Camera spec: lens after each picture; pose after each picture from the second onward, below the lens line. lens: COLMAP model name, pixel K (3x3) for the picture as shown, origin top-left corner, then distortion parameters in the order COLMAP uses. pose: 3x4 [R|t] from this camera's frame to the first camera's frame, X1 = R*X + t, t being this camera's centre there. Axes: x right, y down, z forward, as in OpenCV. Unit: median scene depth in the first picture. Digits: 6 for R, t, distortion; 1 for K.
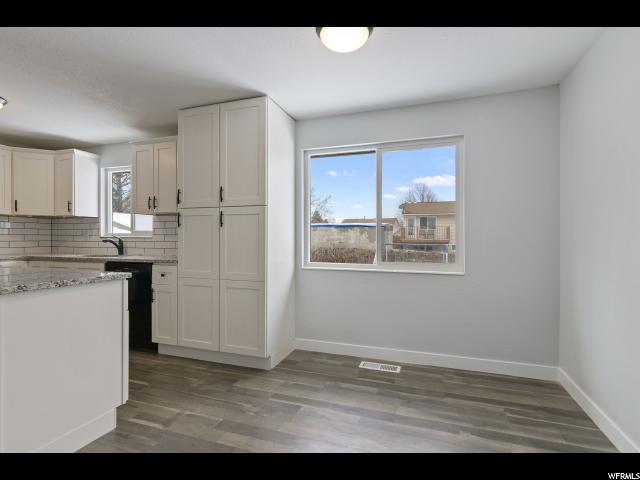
lens RADIAL K [[319.5, 0, 317.5], [0, 319.5, 238.1], [0, 0, 1]] dist [-0.007541, 0.001053]
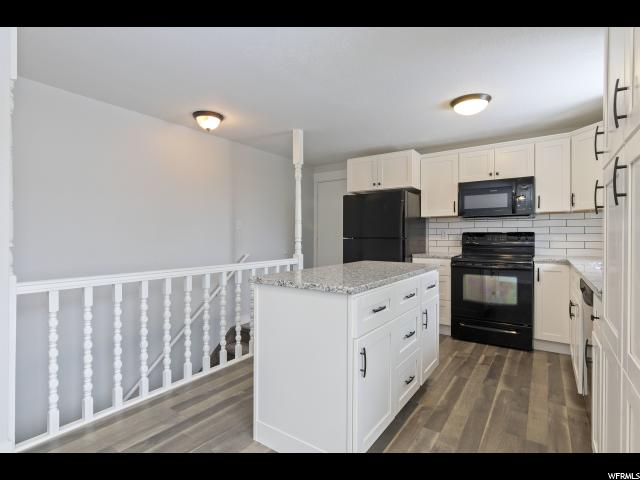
lens RADIAL K [[319.5, 0, 320.2], [0, 319.5, 240.4], [0, 0, 1]] dist [-0.007541, 0.001053]
pose [[-0.275236, 0.008518, -0.961339, 0.063475], [-0.002291, 0.999952, 0.009516, -0.000111], [0.961374, 0.004821, -0.275204, 0.780867]]
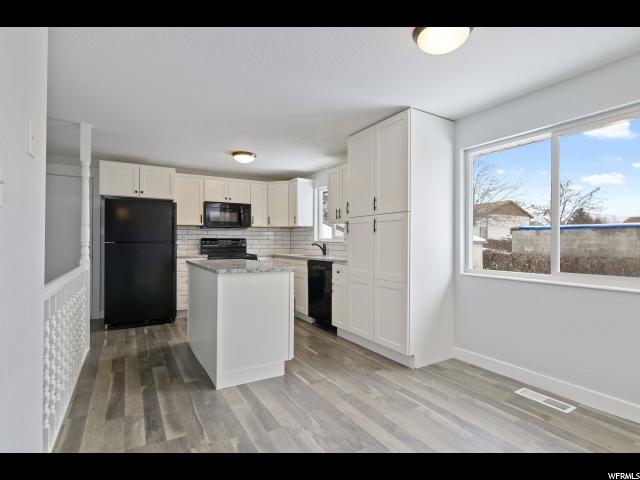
lens RADIAL K [[319.5, 0, 320.9], [0, 319.5, 240.7], [0, 0, 1]] dist [-0.007541, 0.001053]
pose [[0.767776, -0.001773, -0.640716, 0.266610], [-0.003134, 0.999974, -0.006522, 0.002137], [0.640711, 0.007016, 0.767750, 0.002365]]
